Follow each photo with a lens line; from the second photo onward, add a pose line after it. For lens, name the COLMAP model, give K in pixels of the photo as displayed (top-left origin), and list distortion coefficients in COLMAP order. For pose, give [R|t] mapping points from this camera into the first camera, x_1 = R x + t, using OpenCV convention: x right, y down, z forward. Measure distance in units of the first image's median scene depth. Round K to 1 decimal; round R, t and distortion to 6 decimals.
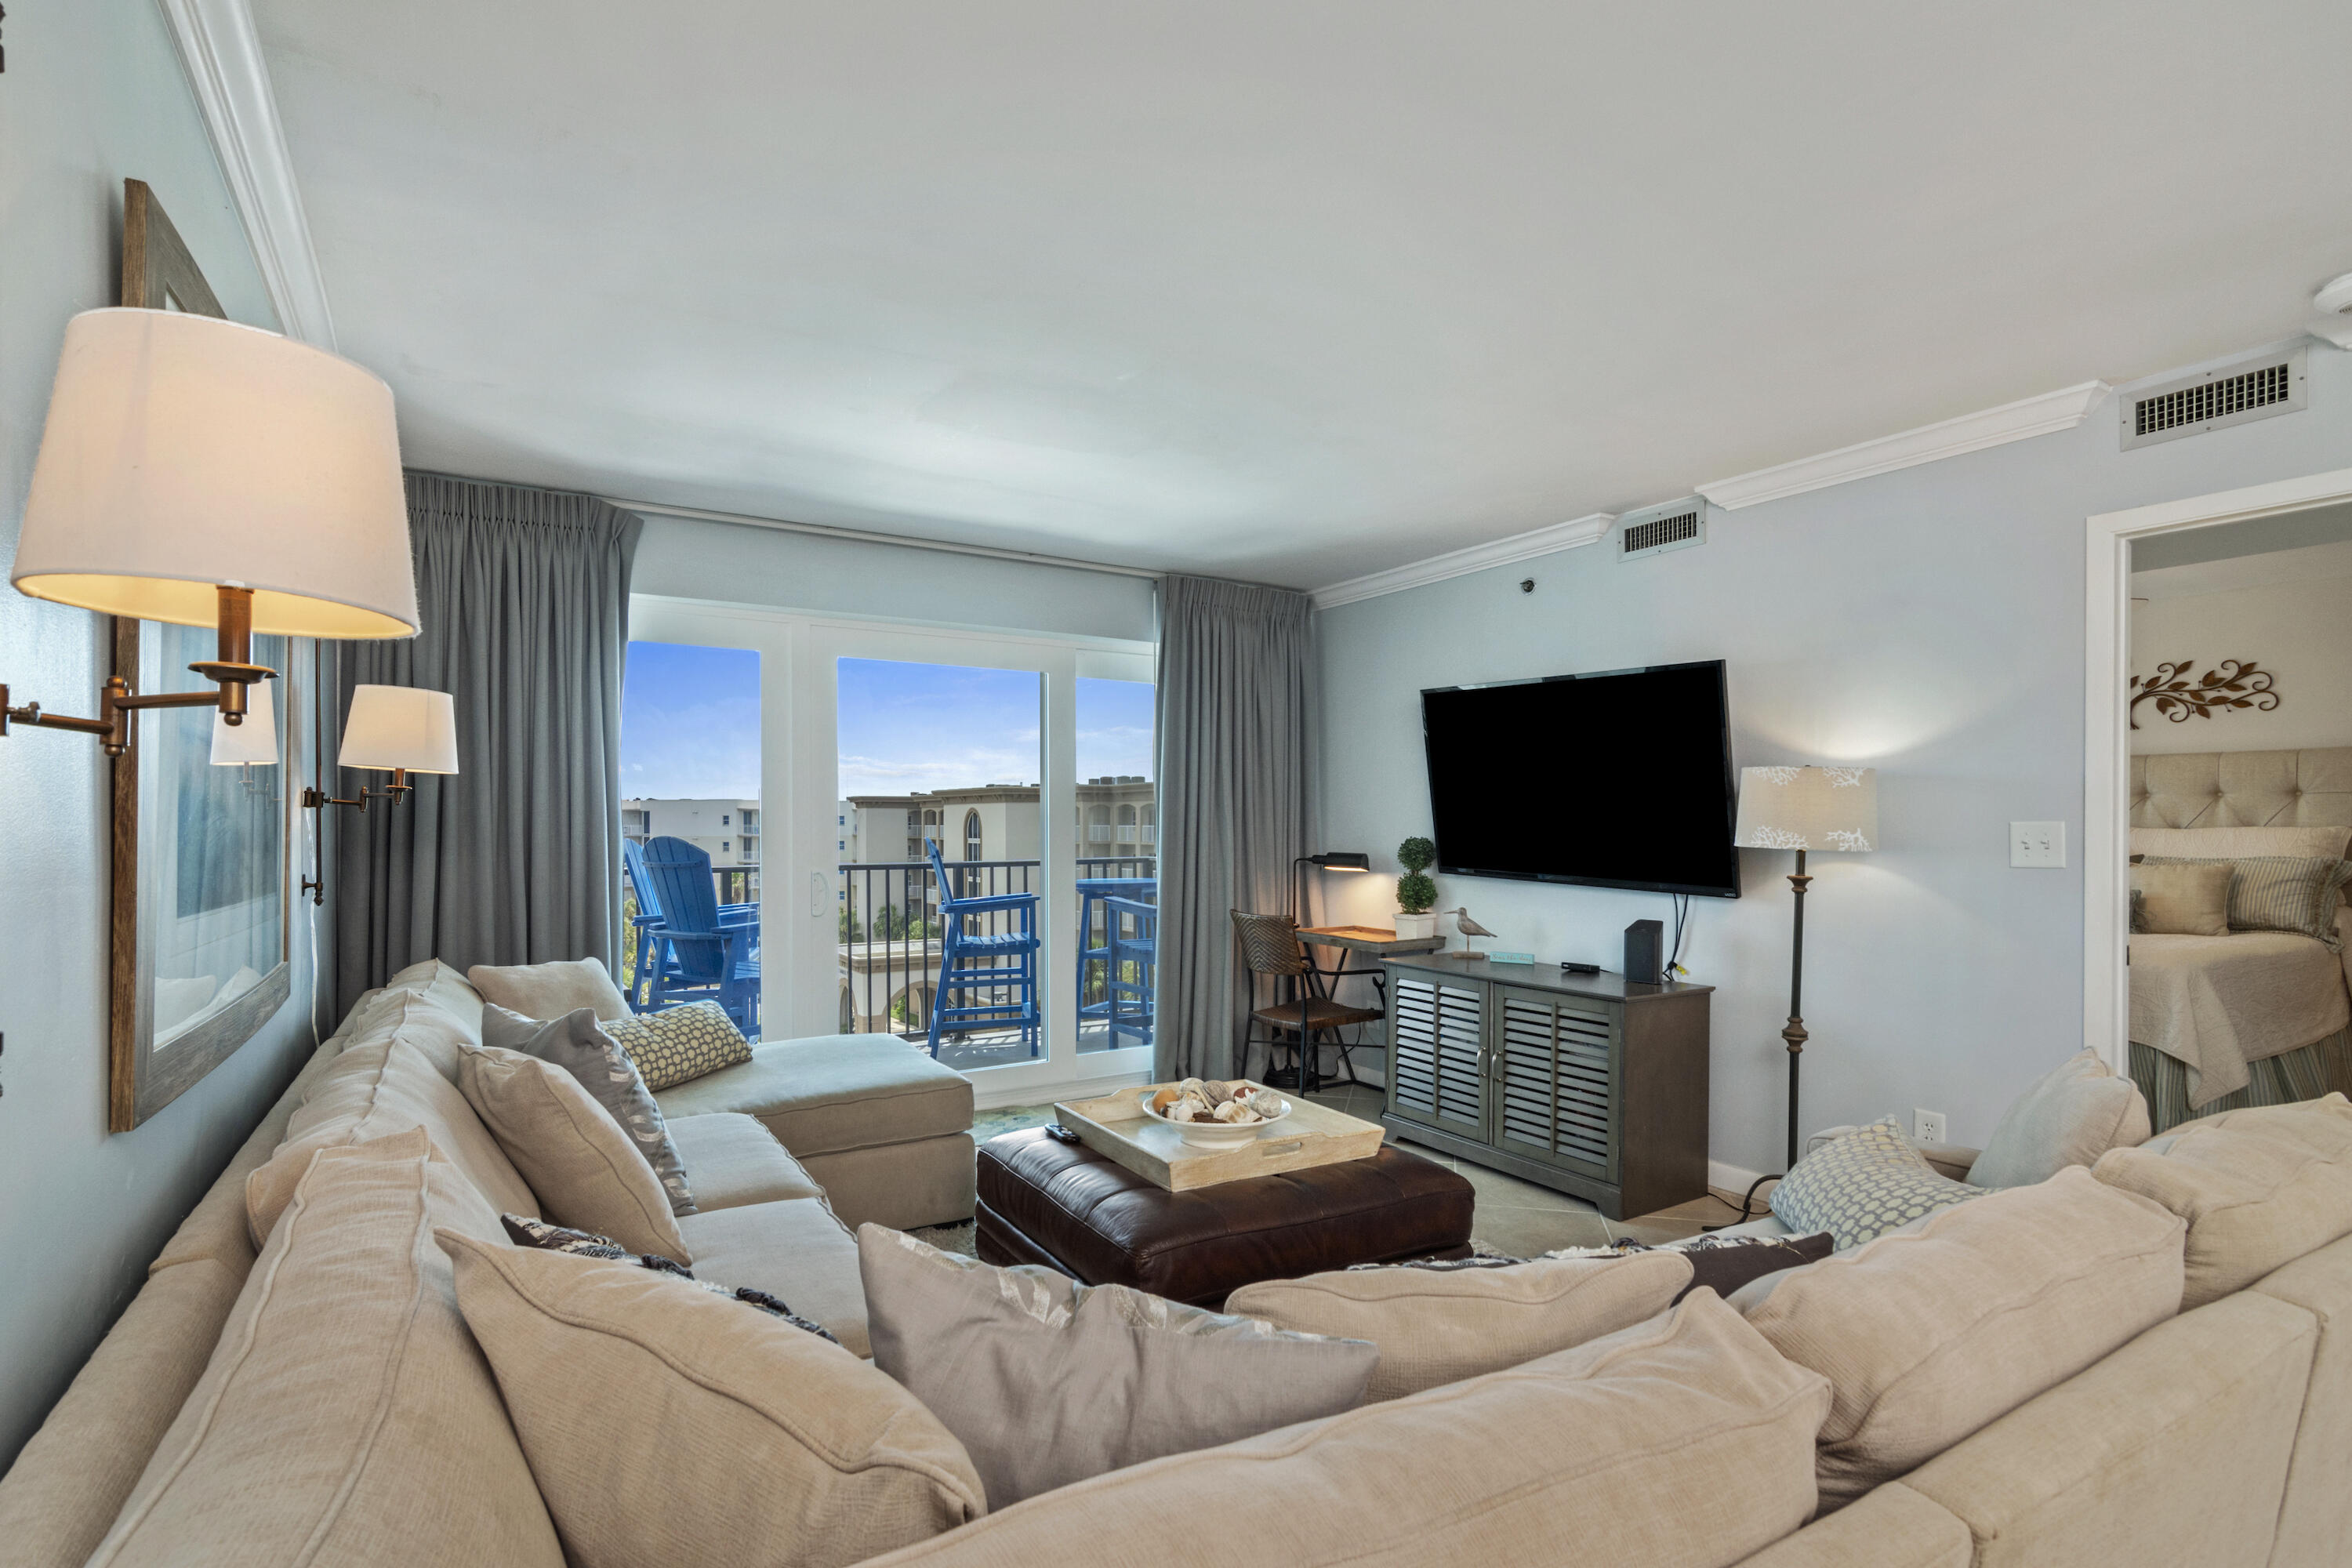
lens RADIAL K [[1139.1, 0, 1173.2], [0, 1139.1, 824.9], [0, 0, 1]] dist [0.003146, 0.001727]
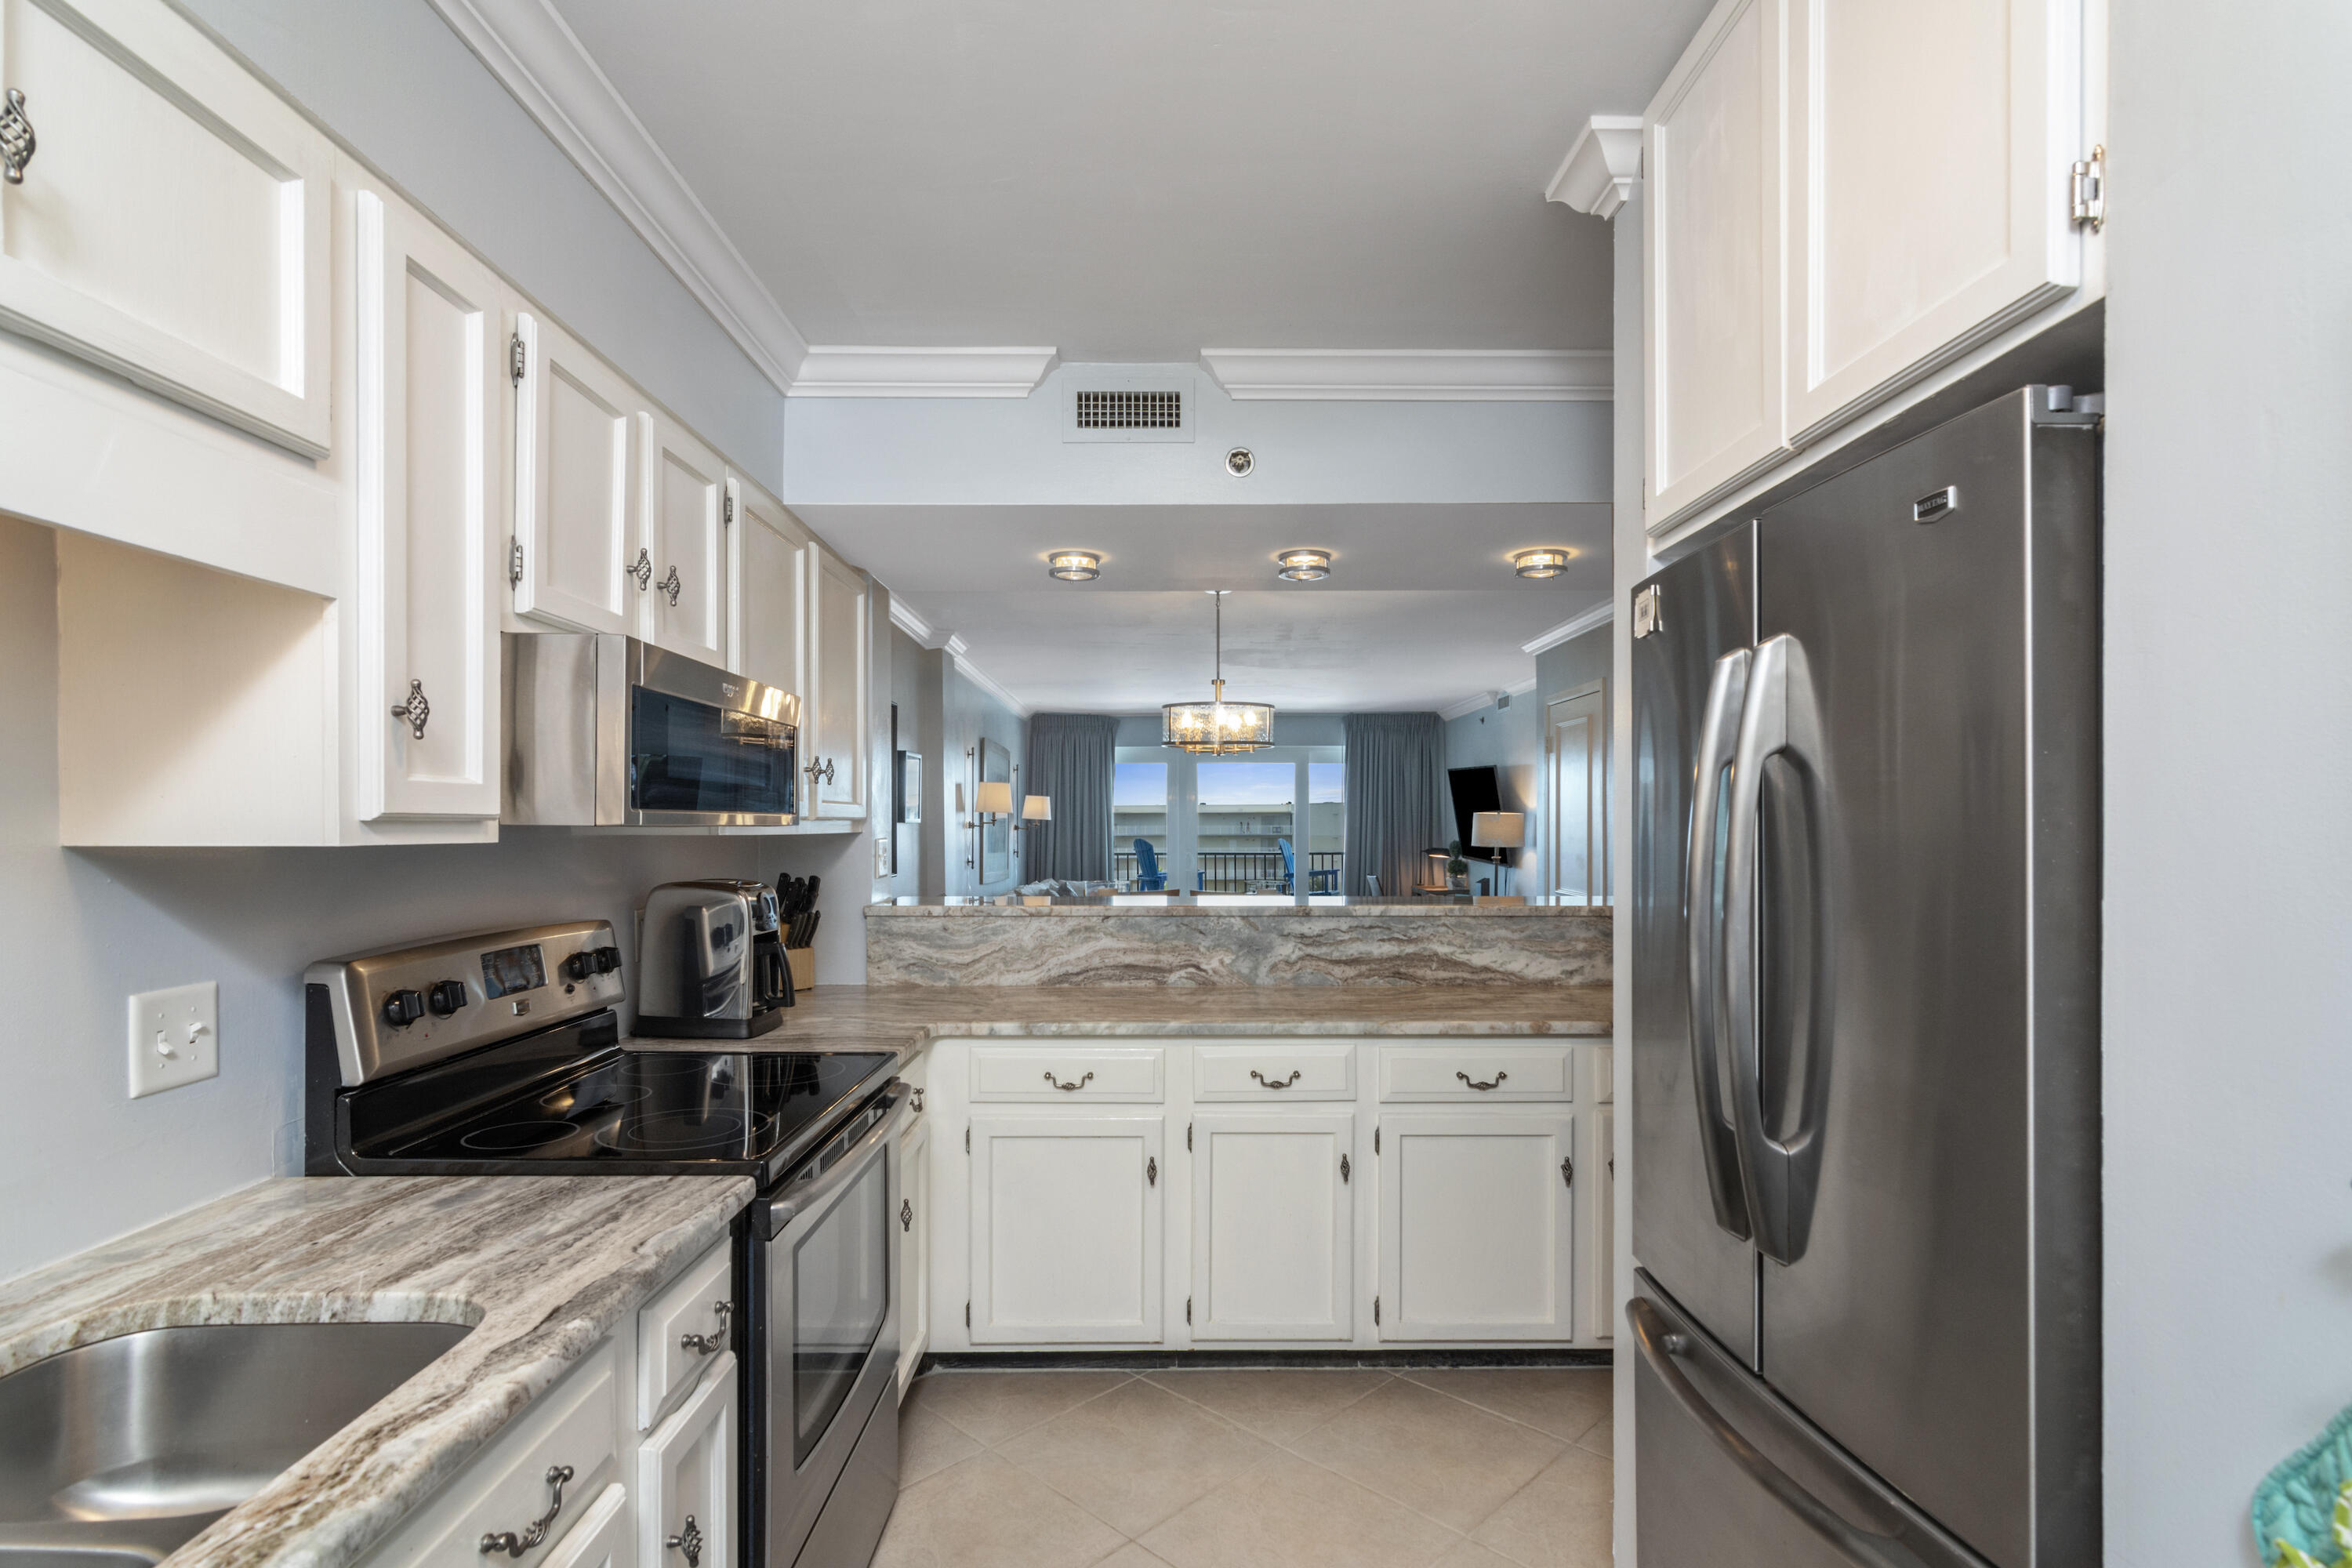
lens RADIAL K [[1126.7, 0, 1177.9], [0, 1126.7, 822.7], [0, 0, 1]] dist [0.000017, 0.000362]
pose [[0.851176, -0.003577, -0.524869, 0.961073], [0.002462, 0.999993, -0.002823, -0.017391], [0.524875, 0.001111, 0.851178, -1.090060]]
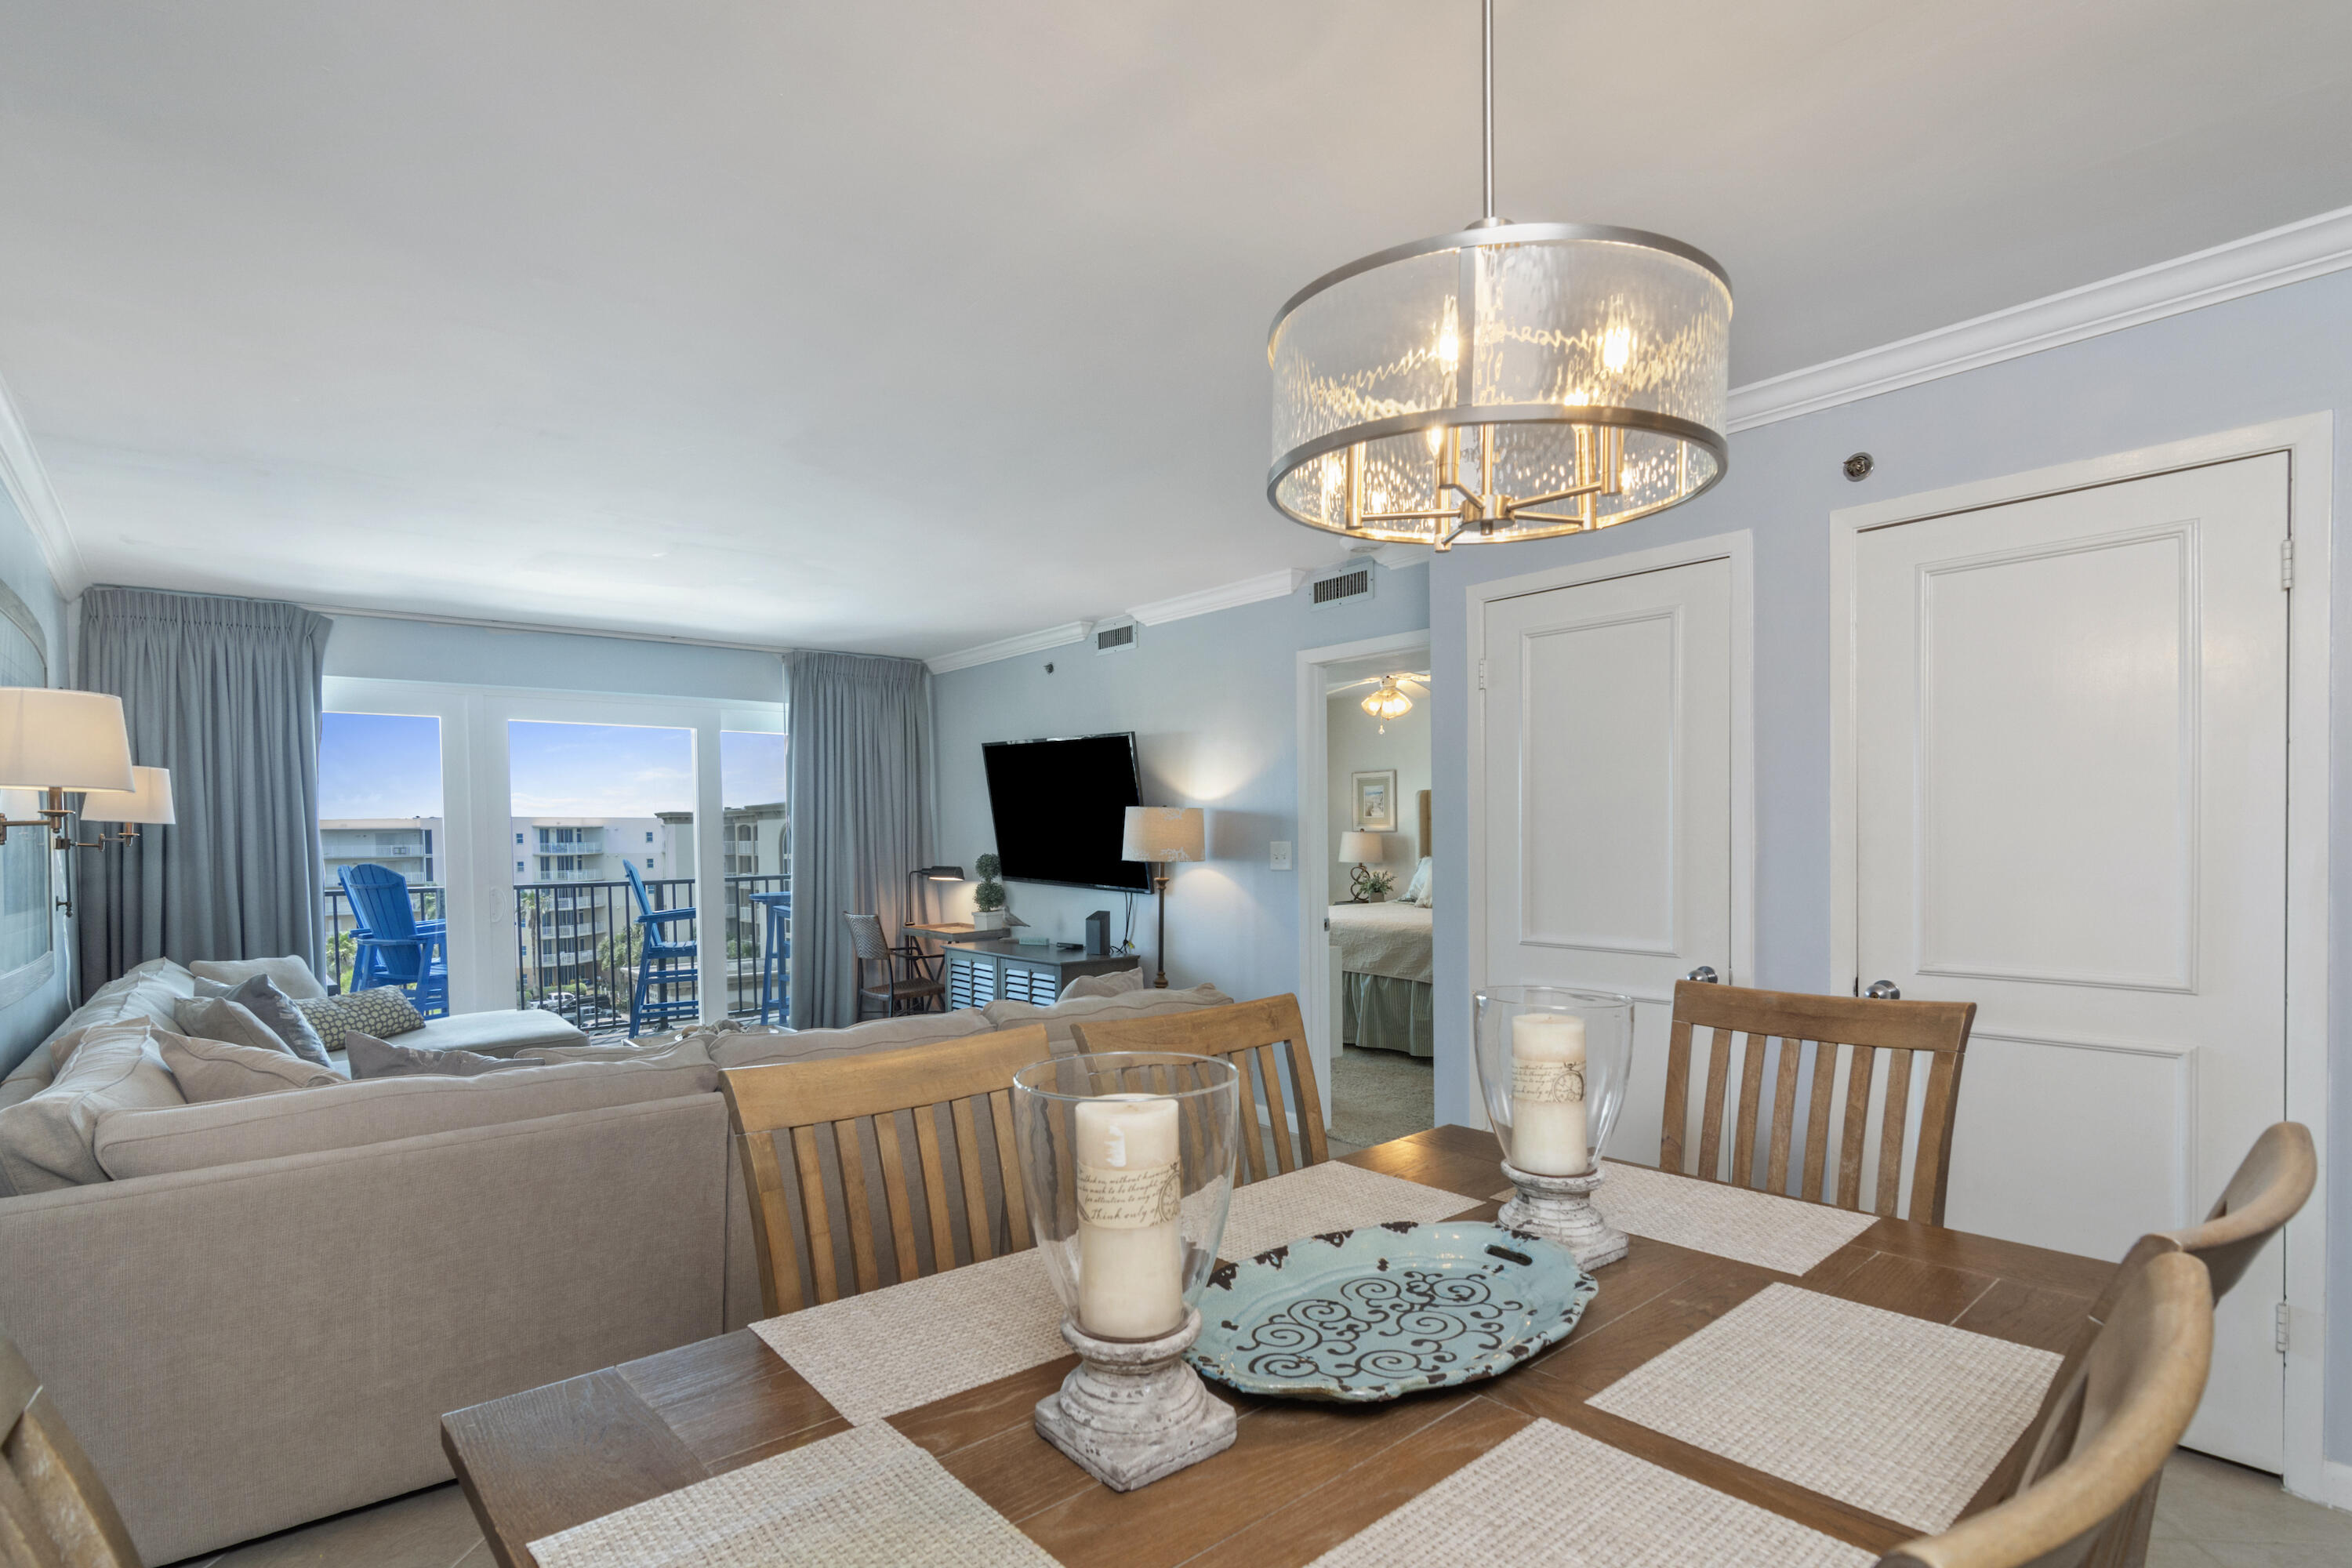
lens RADIAL K [[1159.5, 0, 1165.4], [0, 1159.5, 860.8], [0, 0, 1]] dist [-0.002190, 0.008502]
pose [[0.991244, -0.016162, 0.131054, 0.273861], [0.013323, 0.999658, 0.022508, -0.009809], [-0.131373, -0.020565, 0.991120, -0.404843]]
